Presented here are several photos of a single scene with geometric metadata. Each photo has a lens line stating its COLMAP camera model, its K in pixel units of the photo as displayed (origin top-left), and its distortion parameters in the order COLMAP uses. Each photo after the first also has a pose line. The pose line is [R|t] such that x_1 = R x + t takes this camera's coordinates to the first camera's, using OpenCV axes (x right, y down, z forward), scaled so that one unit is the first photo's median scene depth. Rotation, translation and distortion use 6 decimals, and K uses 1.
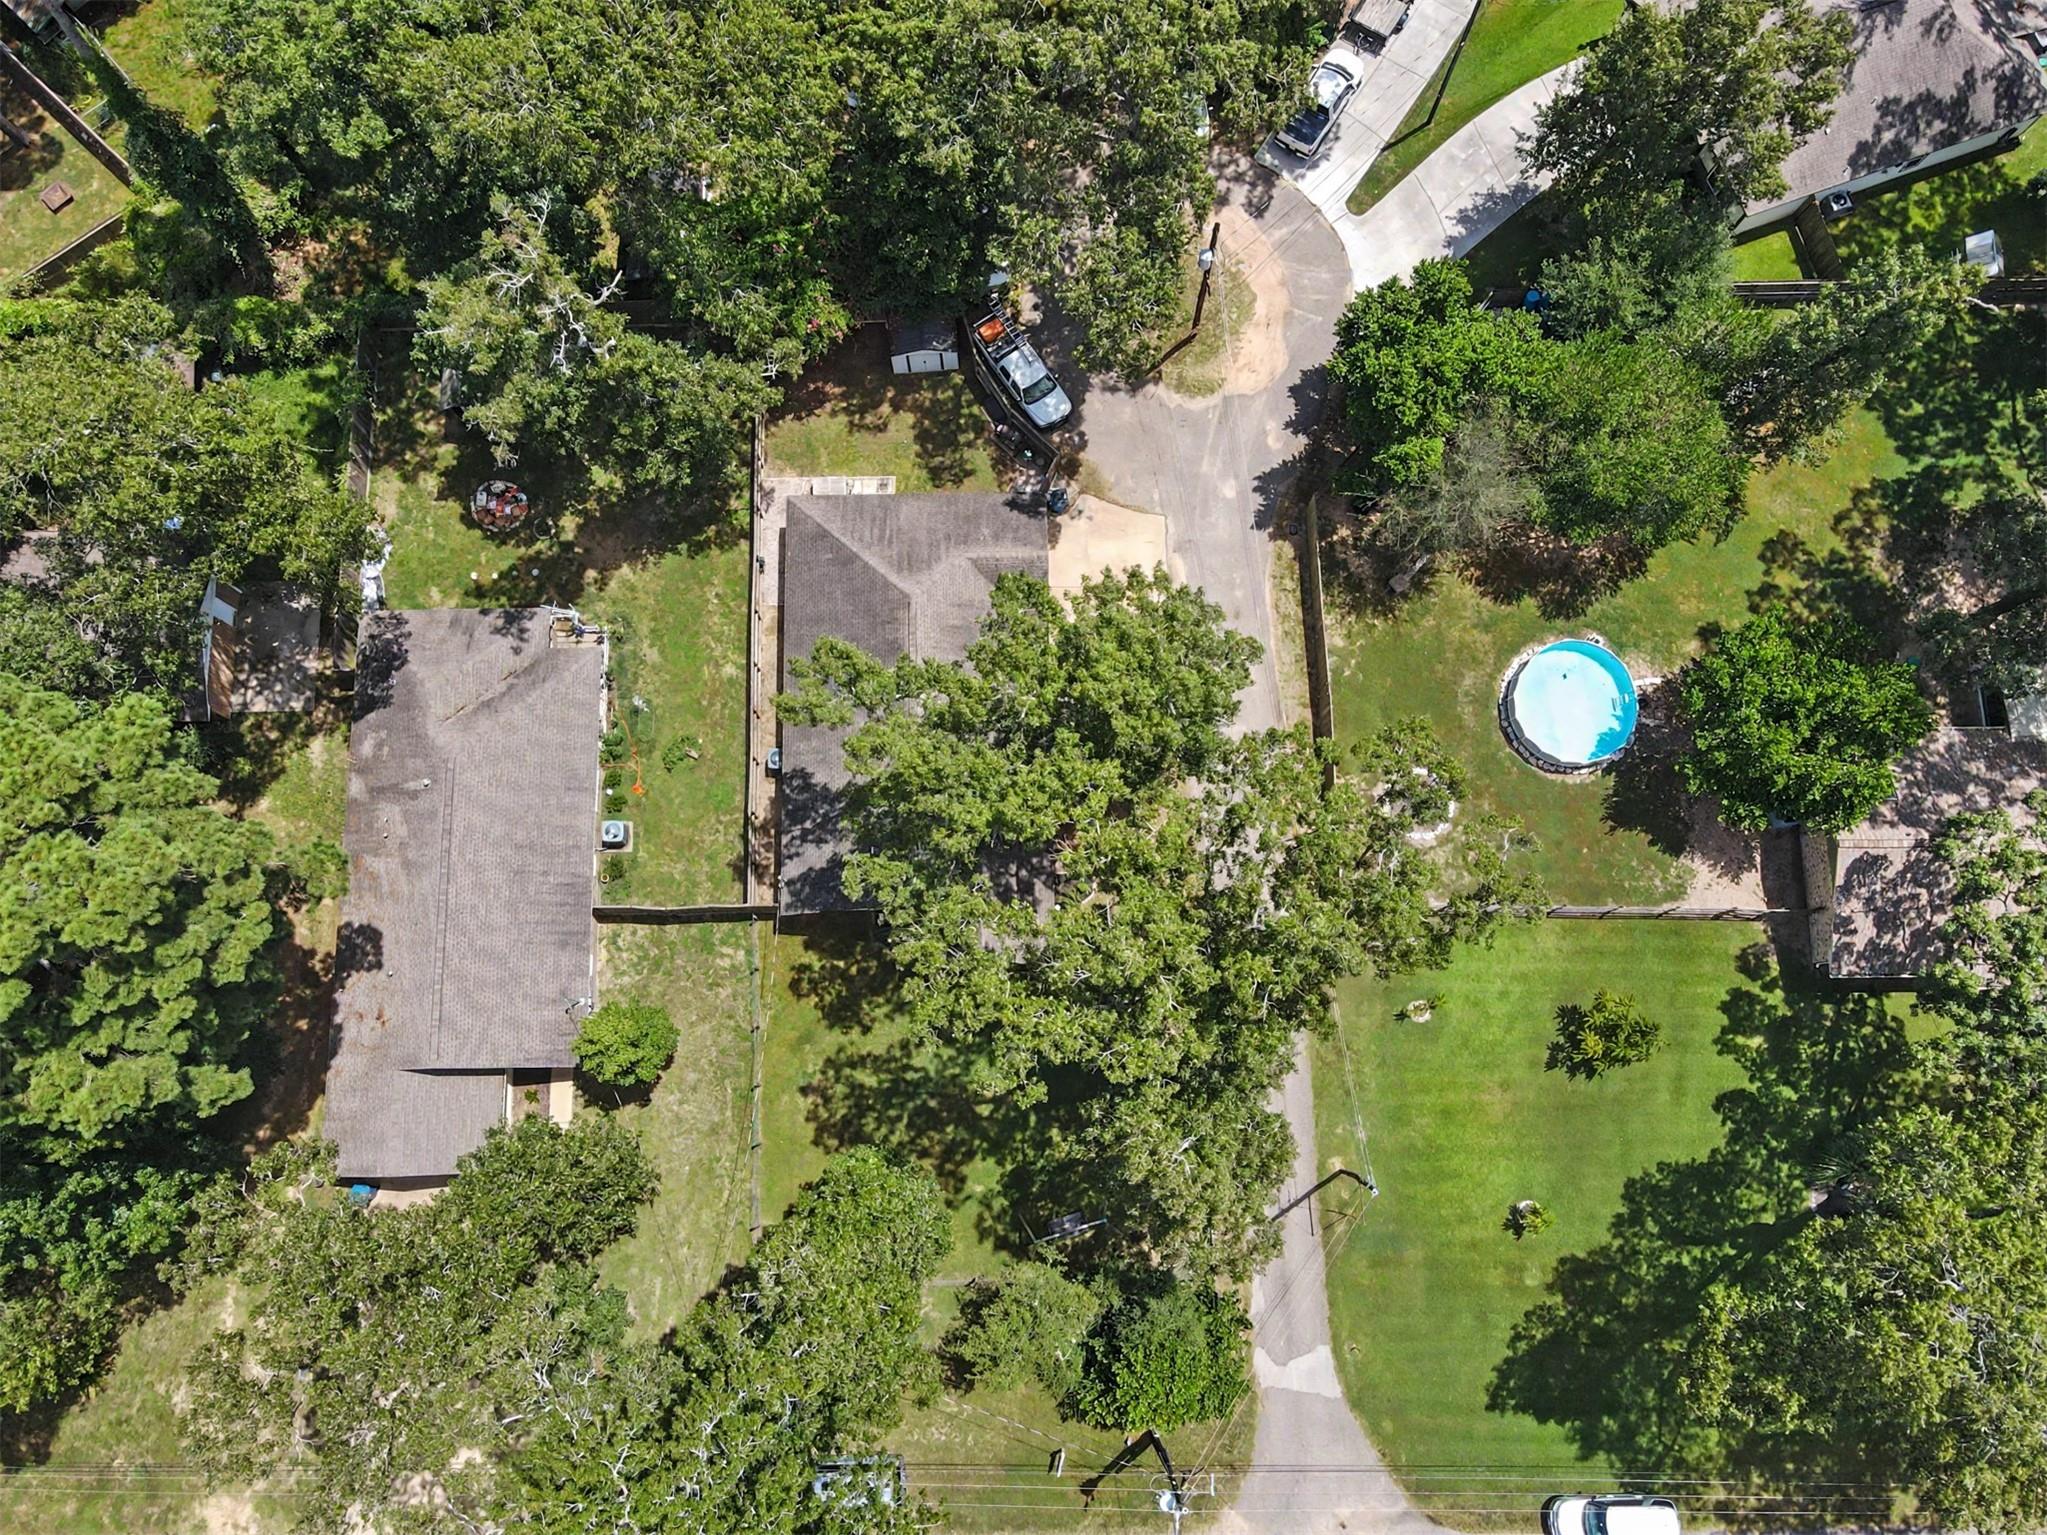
lens RADIAL K [[1484.9, 0, 1023.5], [0, 1484.9, 767.5], [0, 0, 1]] dist [0.000594, 0.006441]
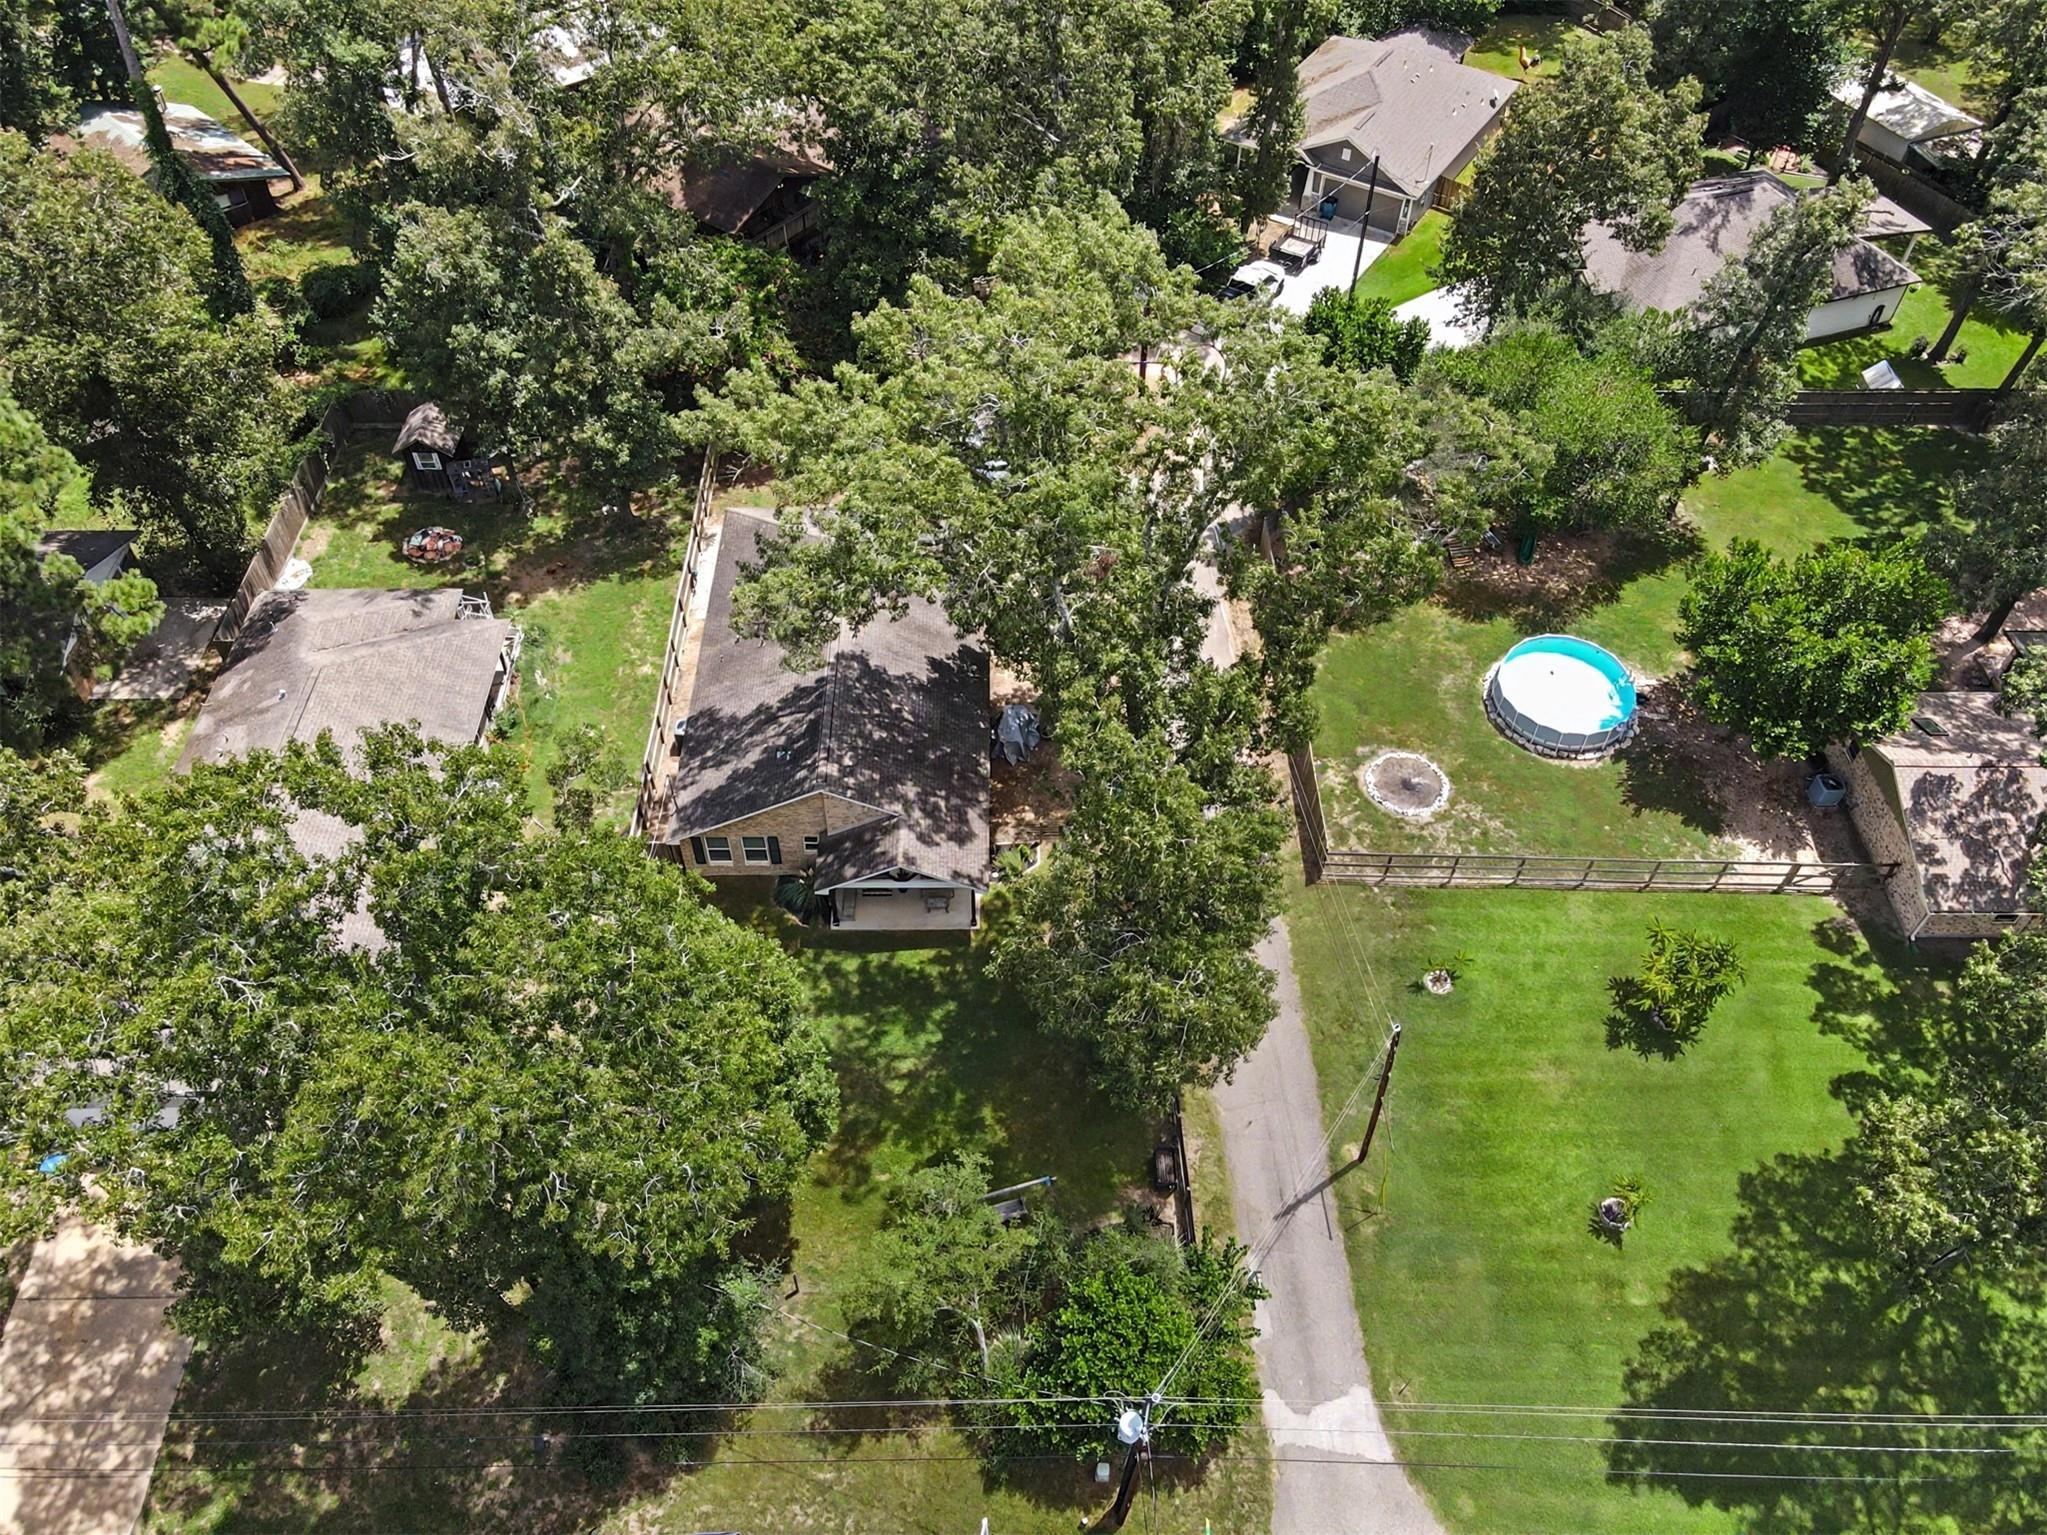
lens RADIAL K [[1493.0, 0, 1023.5], [0, 1493.0, 767.5], [0, 0, 1]] dist [0.009393, -0.001028]
pose [[0.999974, 0.007197, 0.000182, 0.039341], [-0.006181, 0.871251, -0.490798, 0.469431], [-0.003690, 0.490784, 0.871273, 0.233594]]
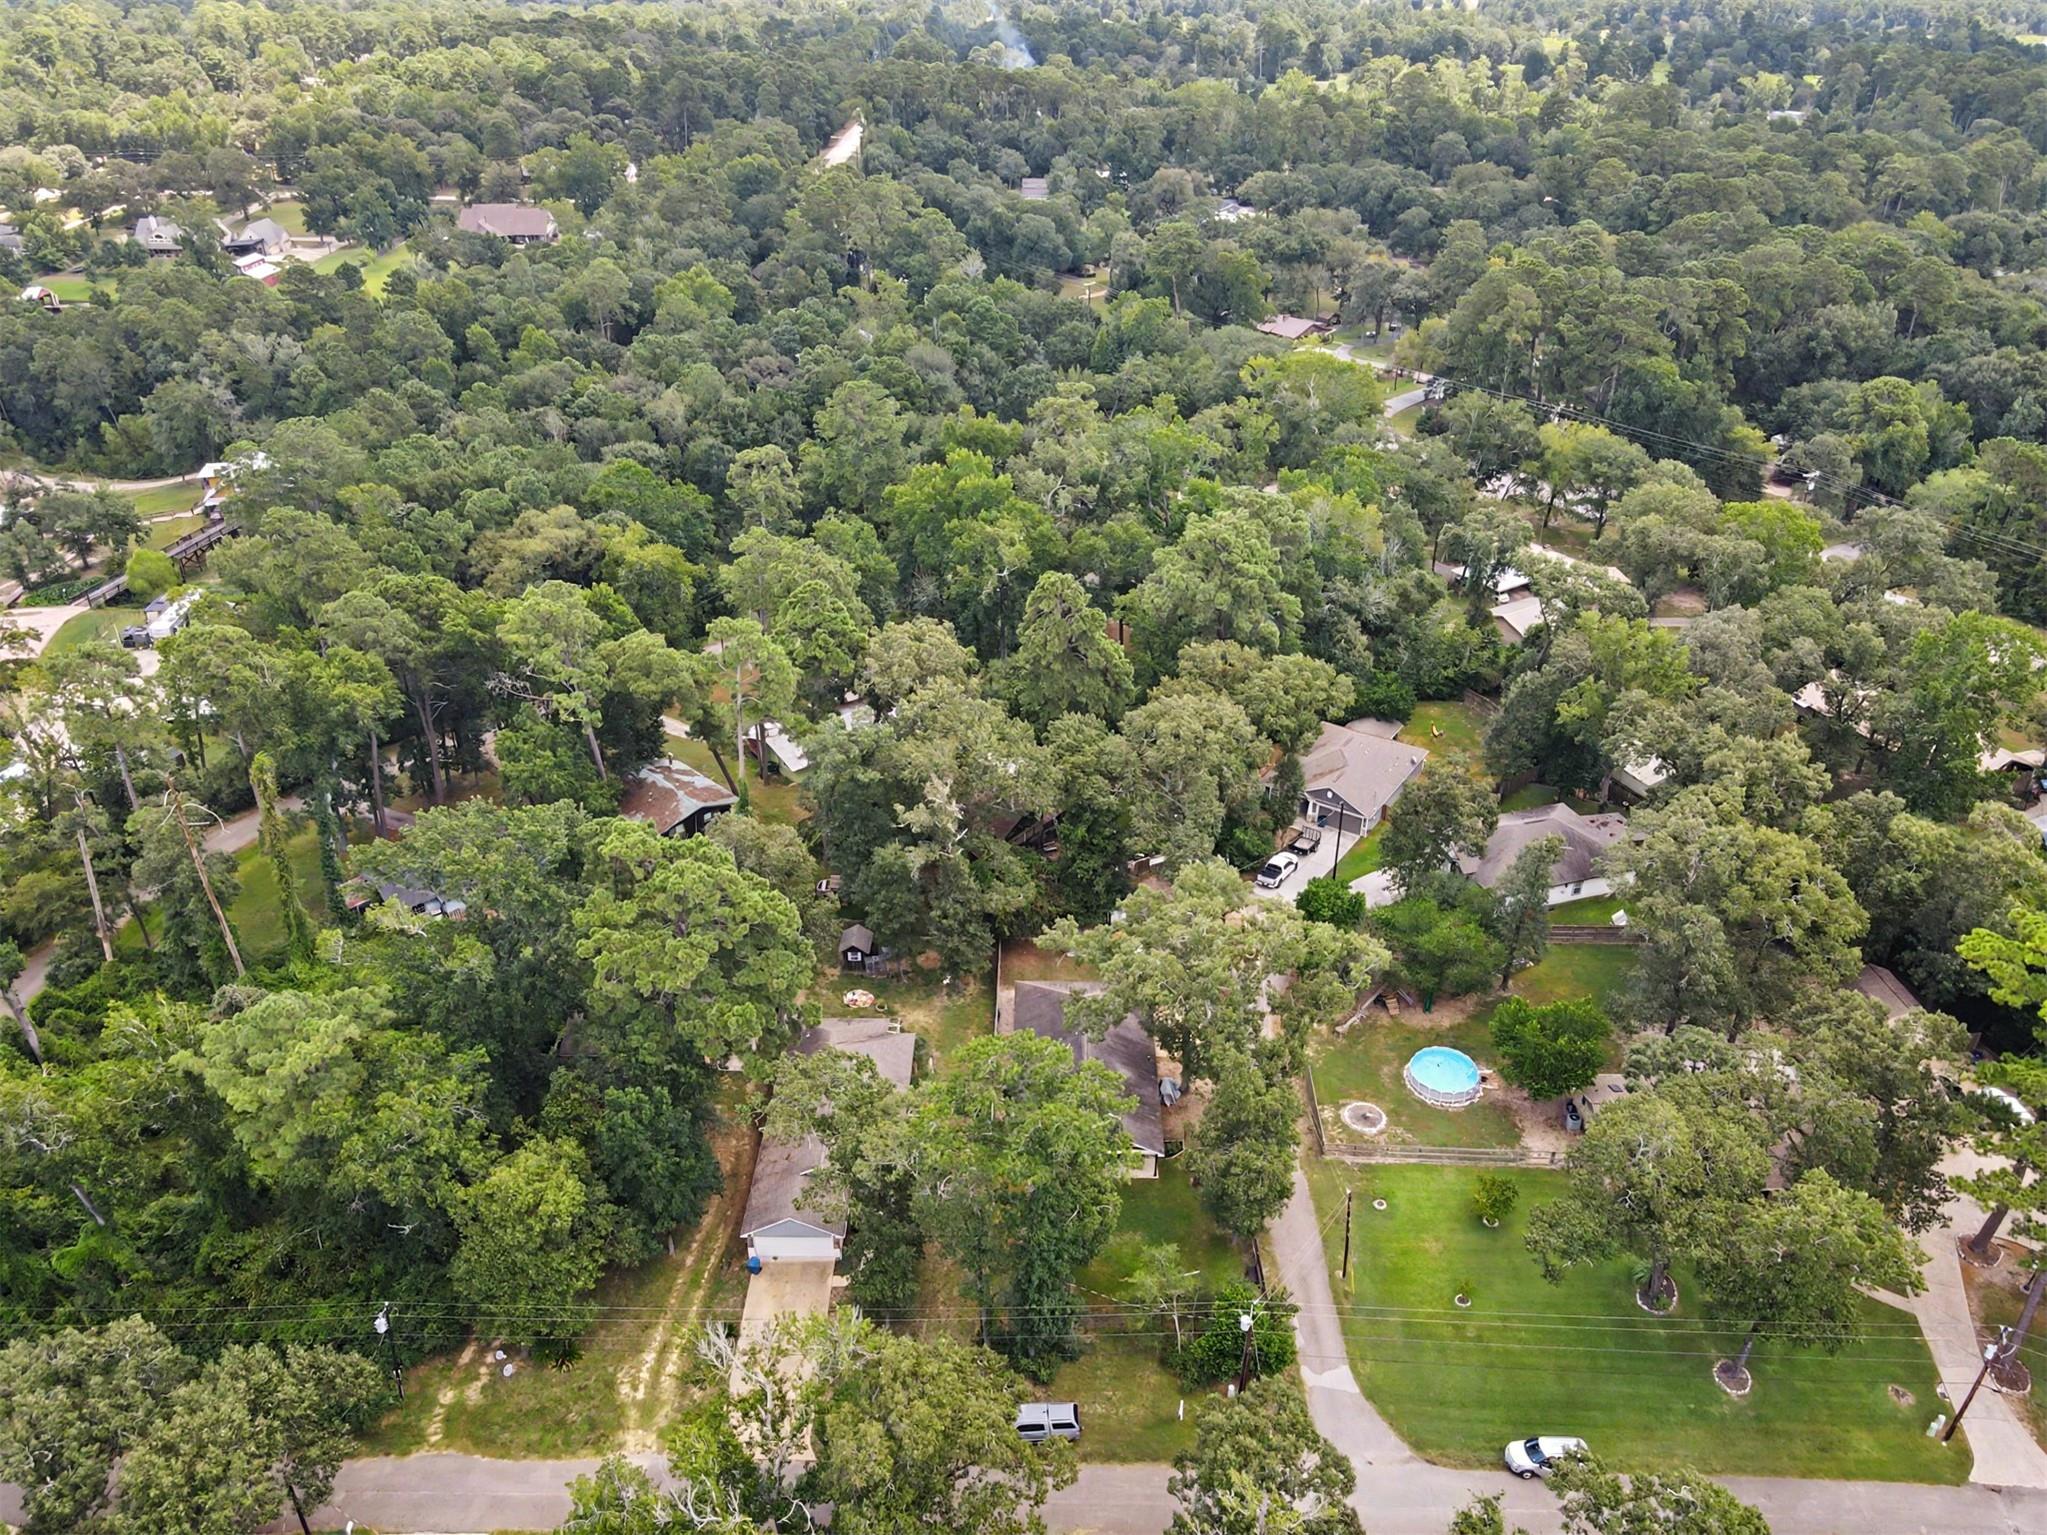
lens RADIAL K [[1493.0, 0, 1023.5], [0, 1493.0, 767.5], [0, 0, 1]] dist [0.009393, -0.001028]
pose [[0.999340, 0.011977, -0.034283, -0.089301], [-0.033623, 0.661861, -0.748872, 1.138638], [0.013721, 0.749531, 0.661827, -0.517648]]
